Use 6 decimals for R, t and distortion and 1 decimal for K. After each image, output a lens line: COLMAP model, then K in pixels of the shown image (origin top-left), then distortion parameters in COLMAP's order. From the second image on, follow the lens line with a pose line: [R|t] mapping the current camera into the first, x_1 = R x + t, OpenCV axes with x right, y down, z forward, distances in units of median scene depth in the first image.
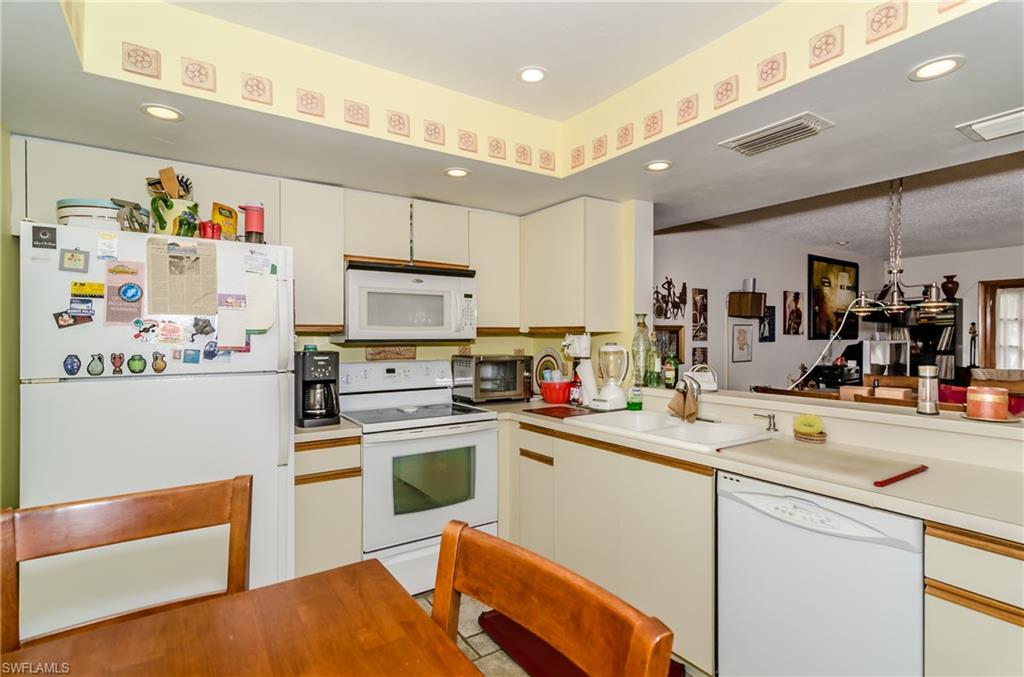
lens RADIAL K [[504.9, 0, 512.0], [0, 504.9, 338.5], [0, 0, 1]] dist [0.001644, 0.000407]
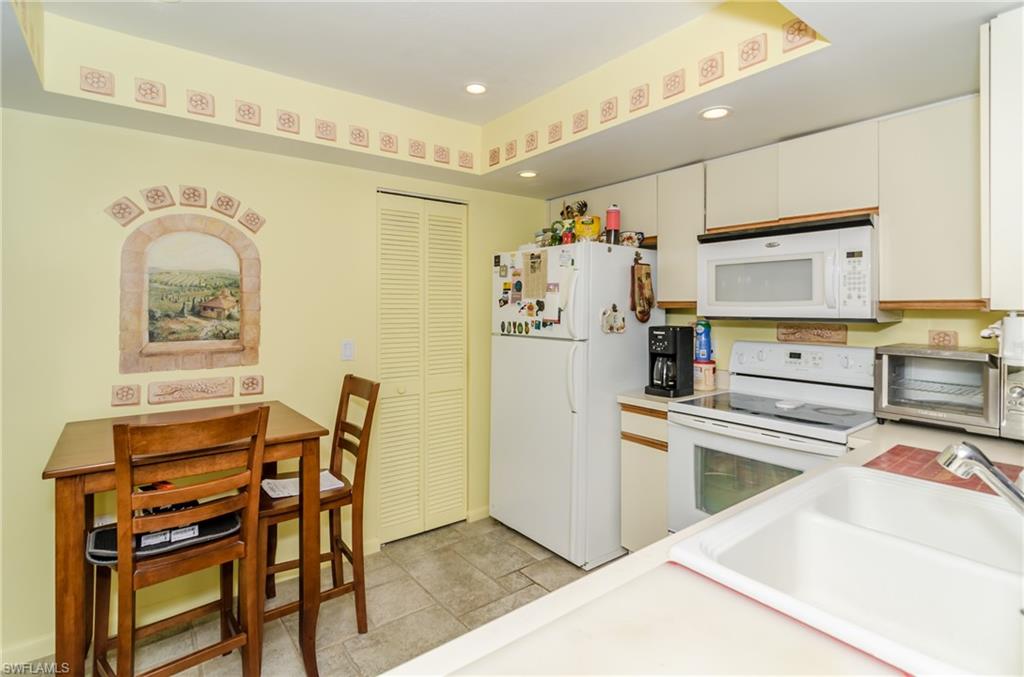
lens RADIAL K [[501.7, 0, 512.5], [0, 501.7, 305.9], [0, 0, 1]] dist [0.003443, 0.001031]
pose [[0.063778, 0.000170, -0.997964, 0.878539], [-0.004243, 0.999991, -0.000101, -0.022524], [0.997955, 0.004240, 0.063778, 0.809726]]
